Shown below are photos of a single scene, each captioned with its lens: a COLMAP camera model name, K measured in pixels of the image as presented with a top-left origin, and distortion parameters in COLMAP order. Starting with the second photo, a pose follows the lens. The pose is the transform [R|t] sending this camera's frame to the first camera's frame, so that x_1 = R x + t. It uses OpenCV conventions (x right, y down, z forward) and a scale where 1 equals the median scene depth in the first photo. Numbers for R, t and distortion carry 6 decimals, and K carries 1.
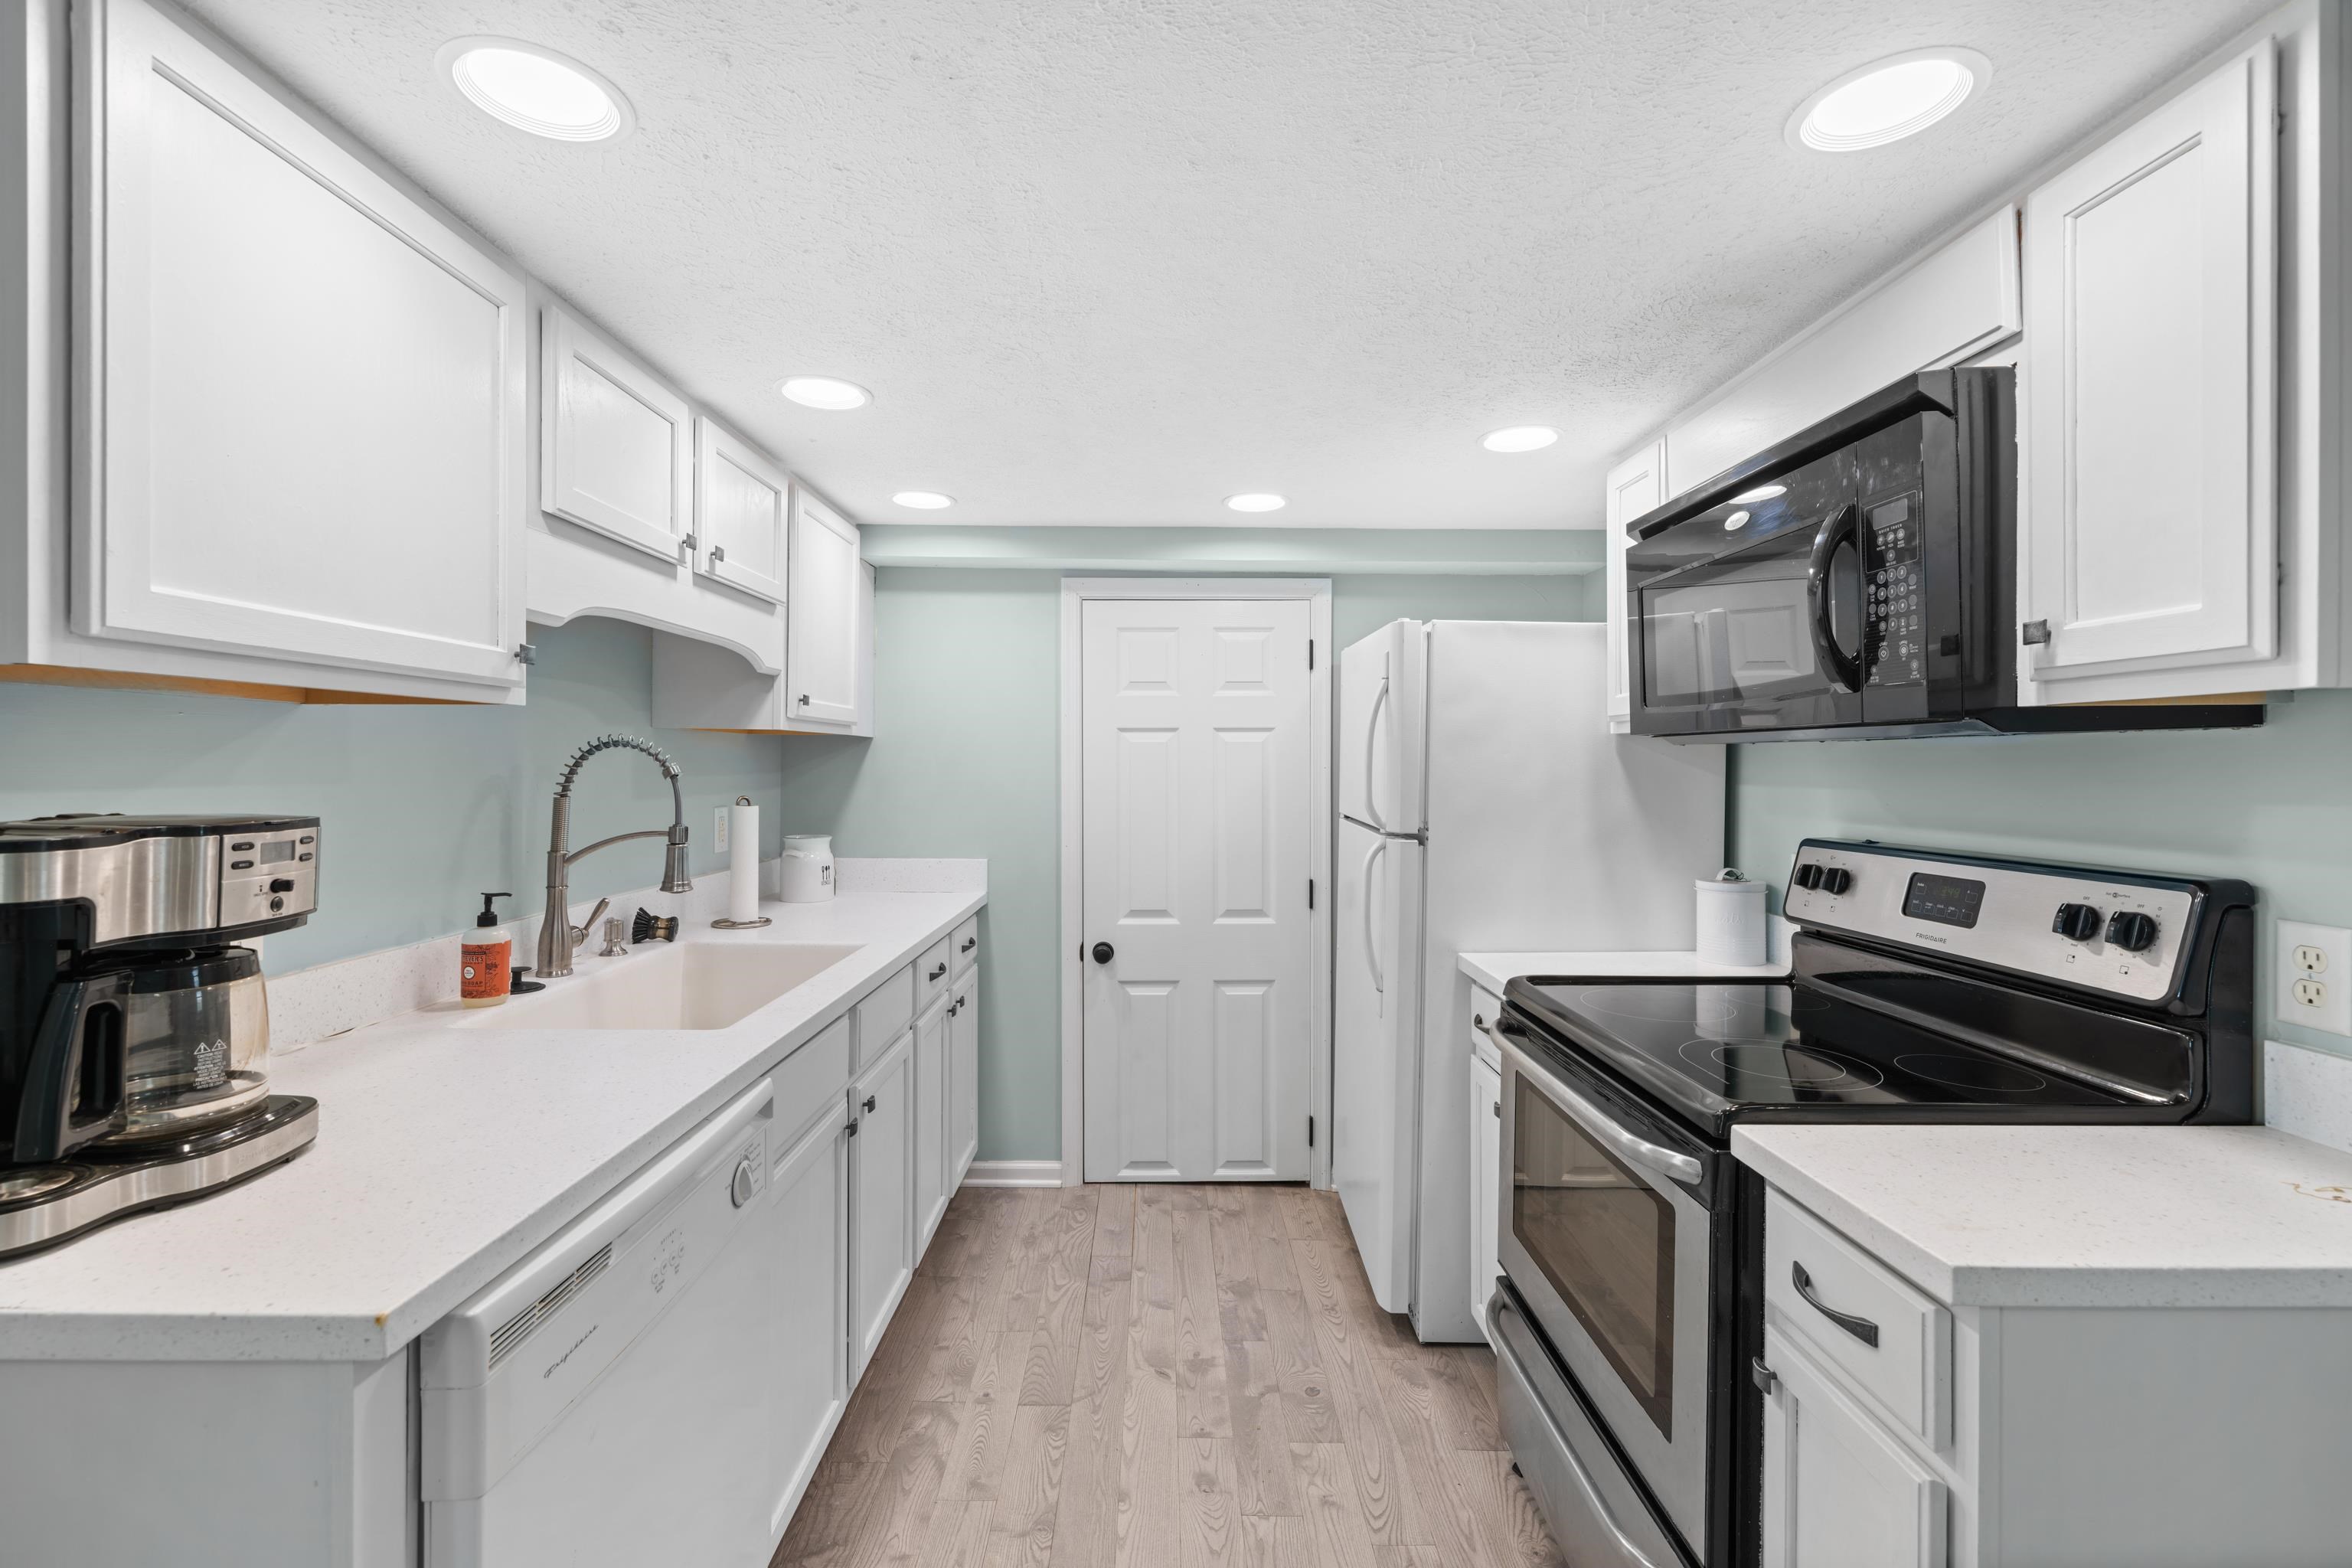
lens RADIAL K [[984.3, 0, 1171.1], [0, 984.3, 754.0], [0, 0, 1]] dist [-0.001079, 0.000112]
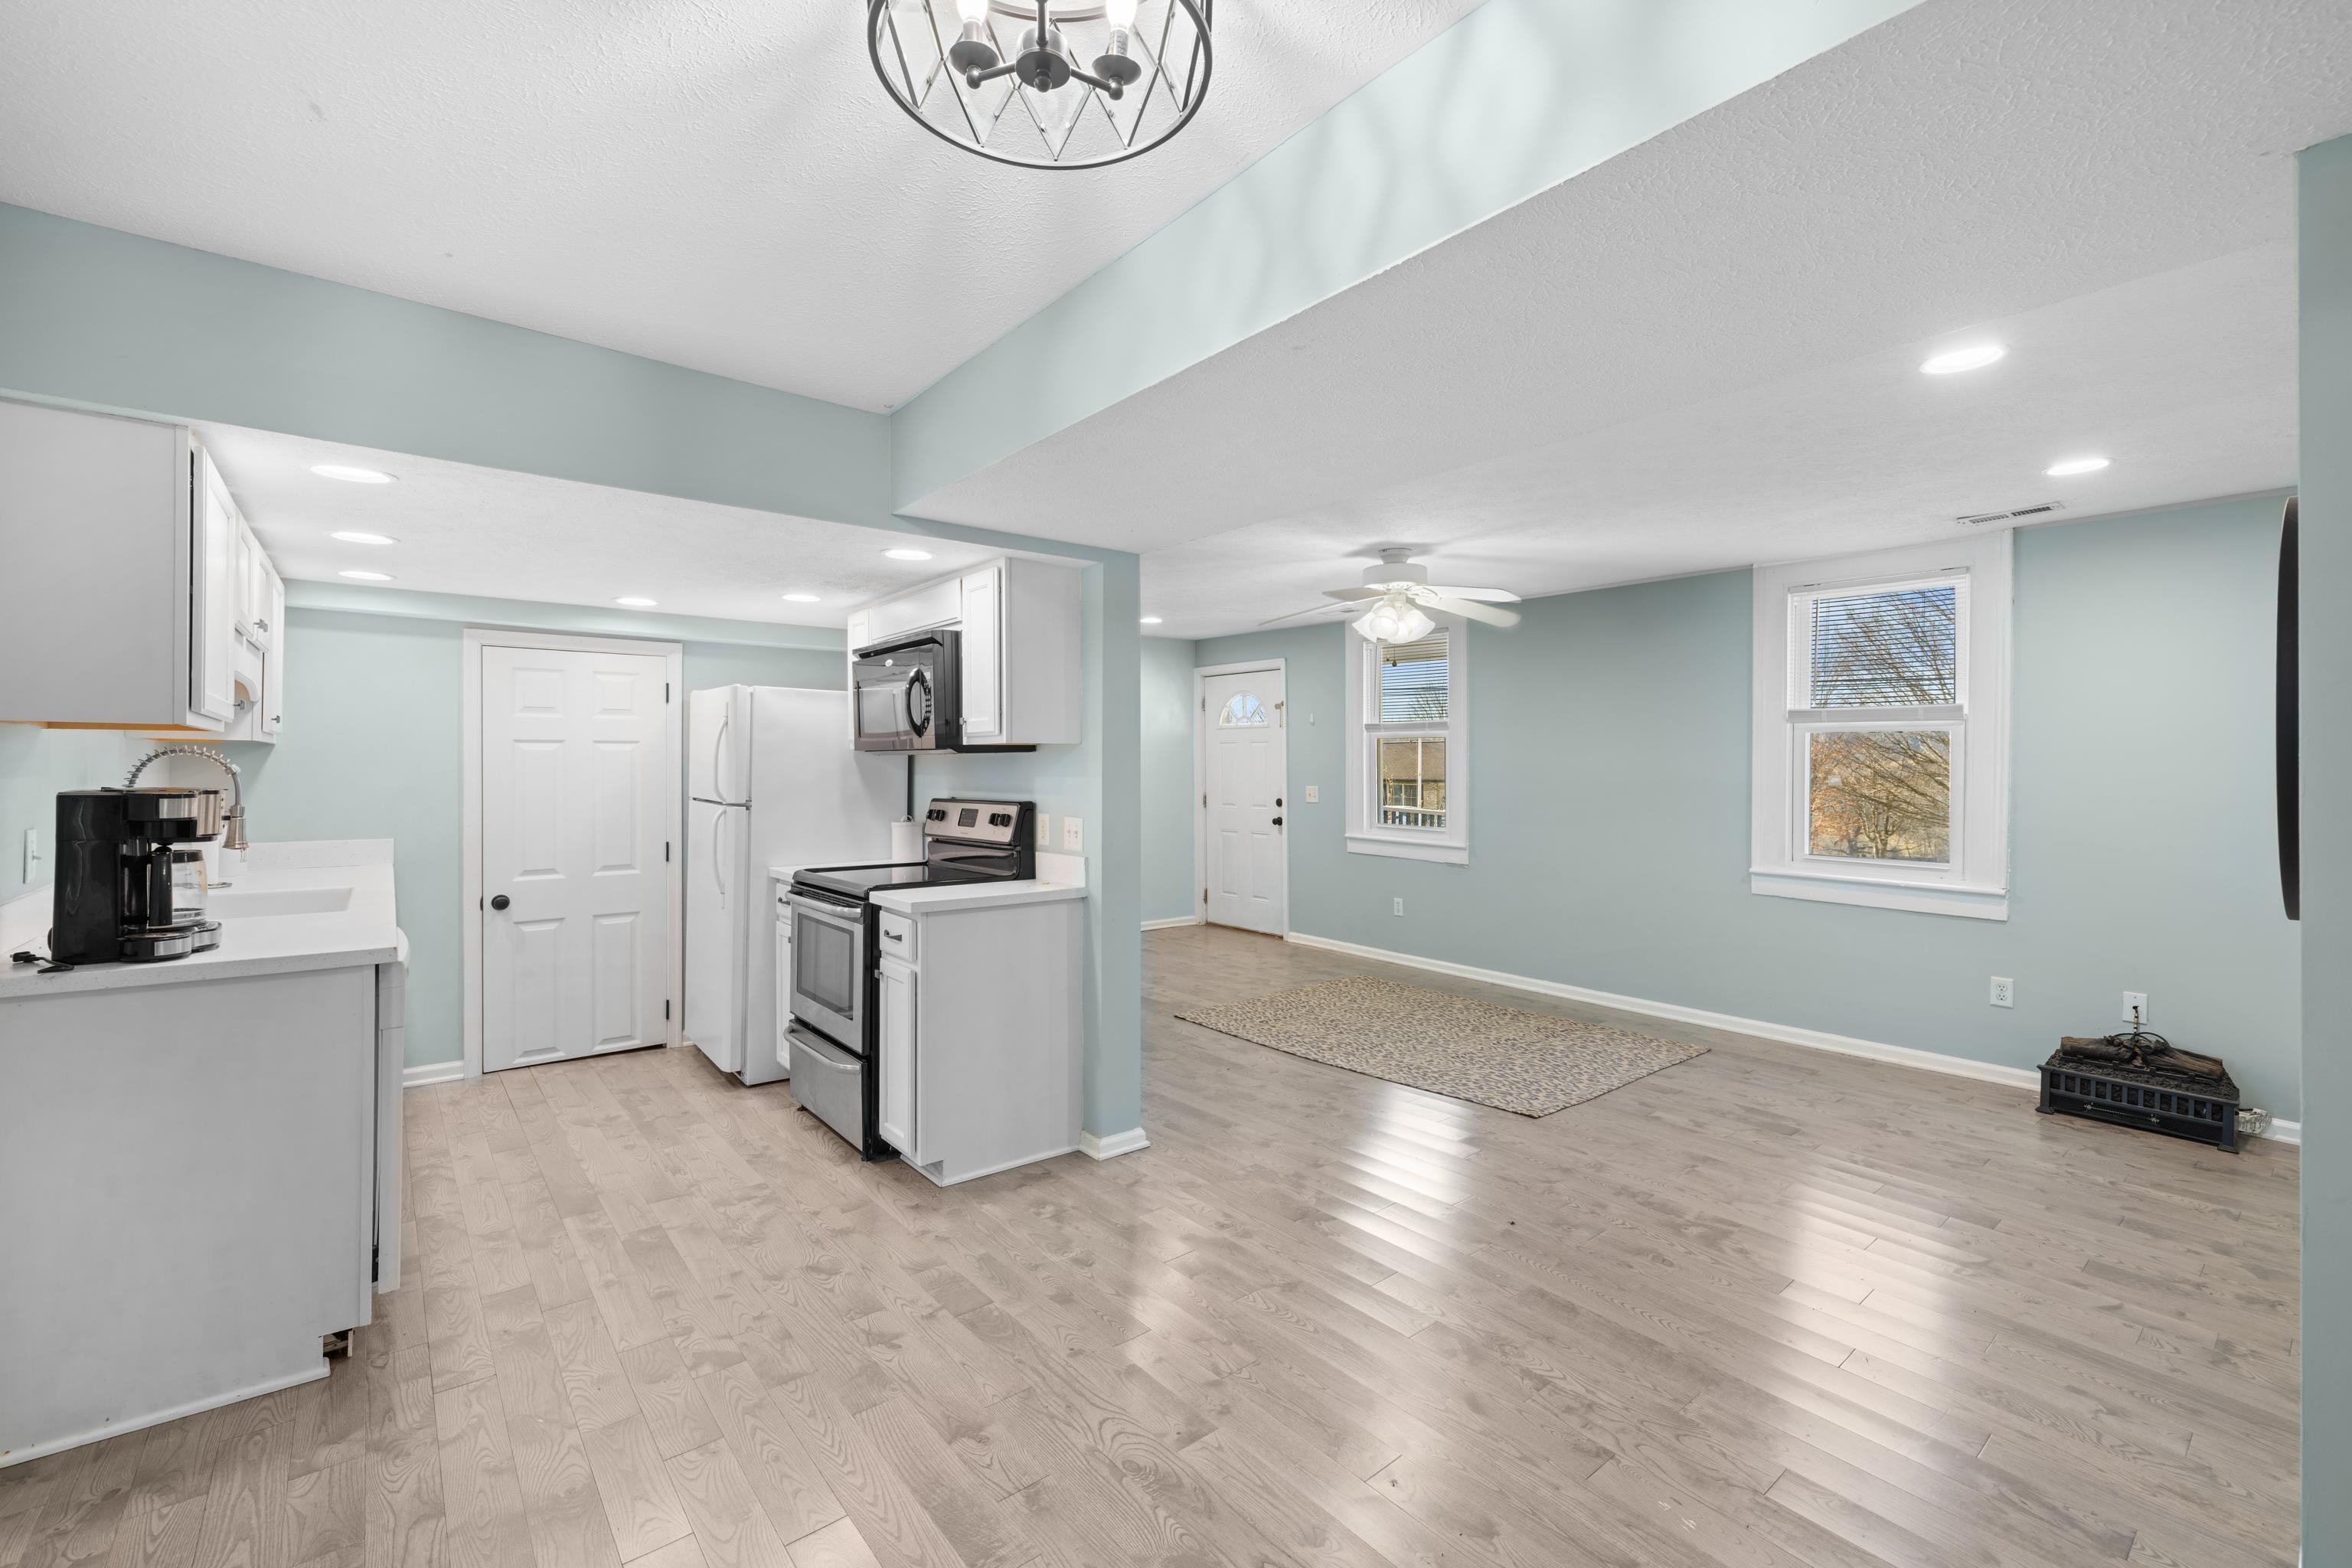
lens RADIAL K [[984.3, 0, 1176.4], [0, 984.3, 766.7], [0, 0, 1]] dist [-0.001079, 0.000112]
pose [[0.778943, -0.002365, 0.627090, -0.285730], [-0.003233, 0.999964, 0.007788, -0.003346], [-0.627086, -0.008094, 0.778908, -0.969261]]
